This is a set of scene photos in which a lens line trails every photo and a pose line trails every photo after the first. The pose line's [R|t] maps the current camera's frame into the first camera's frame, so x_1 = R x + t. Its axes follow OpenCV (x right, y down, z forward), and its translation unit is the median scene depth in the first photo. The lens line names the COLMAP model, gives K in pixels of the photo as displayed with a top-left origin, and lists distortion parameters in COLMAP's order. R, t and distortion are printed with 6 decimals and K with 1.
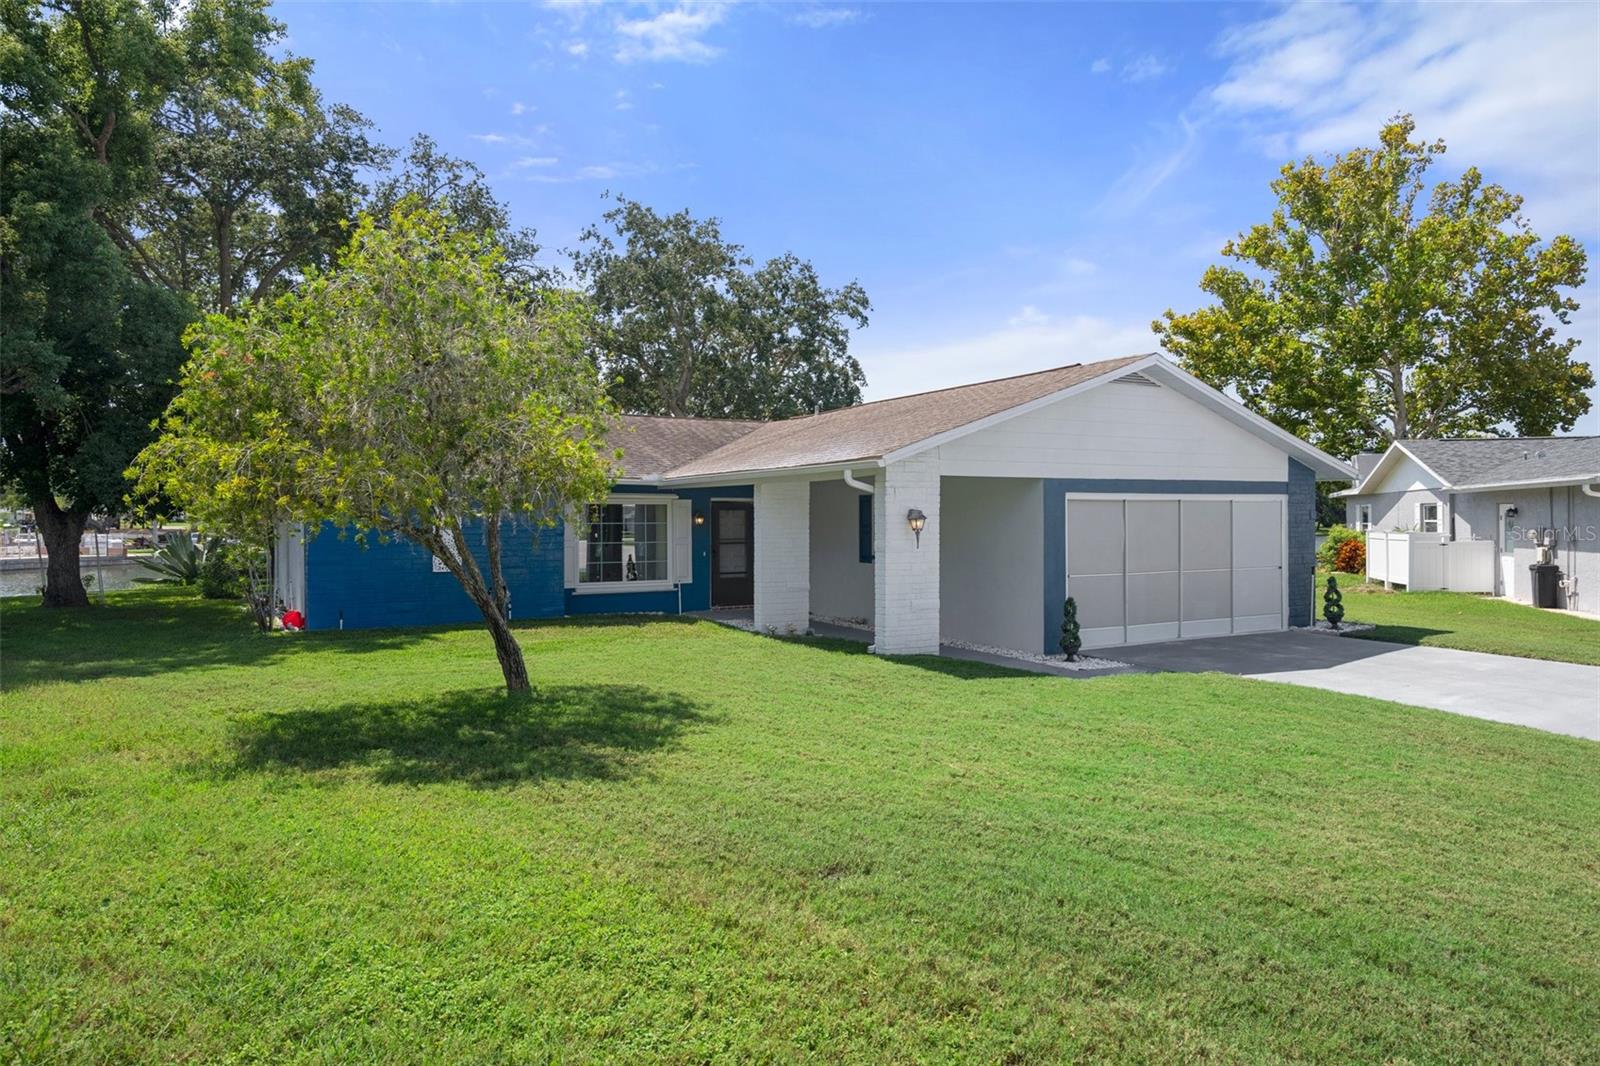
lens RADIAL K [[978.0, 0, 800.0], [0, 978.0, 533.0], [0, 0, 1]] dist [-0.006192, -0.000763]
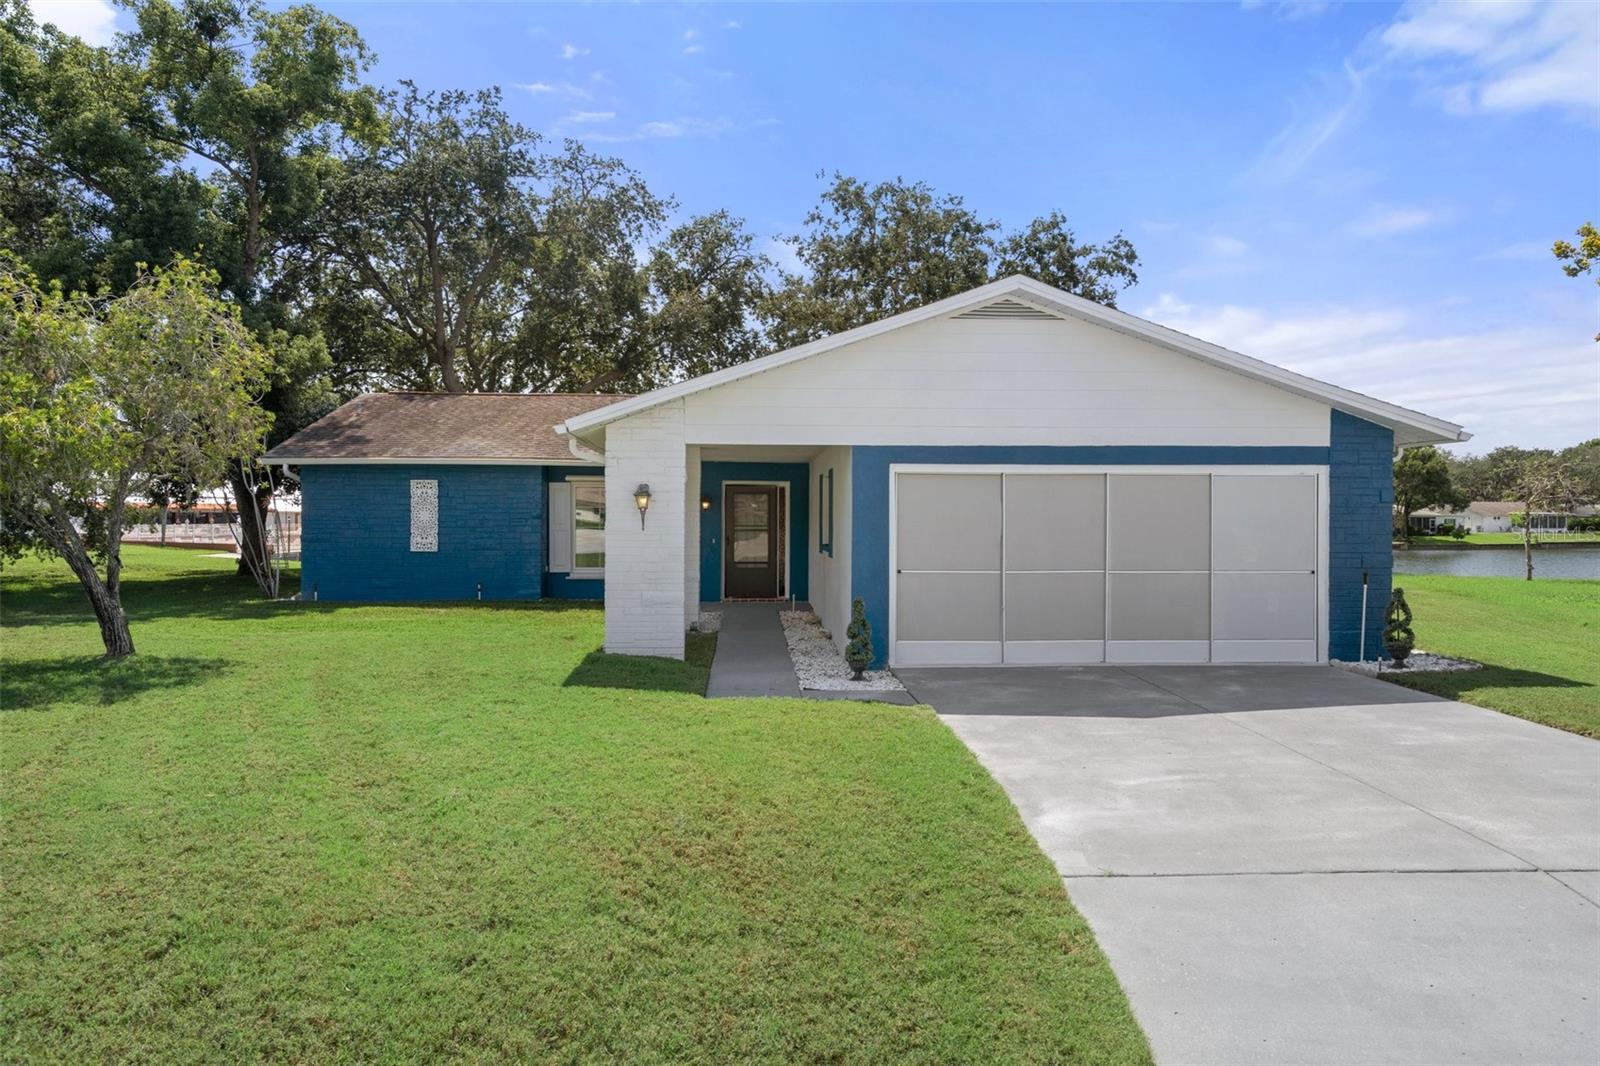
lens RADIAL K [[1003.5, 0, 800.0], [0, 1003.5, 533.0], [0, 0, 1]] dist [-0.019449, 0.000420]
pose [[0.893165, 0.013430, -0.449529, 0.483215], [-0.012184, 0.999910, 0.005665, 0.008515], [0.449564, 0.000417, 0.893248, 0.212535]]
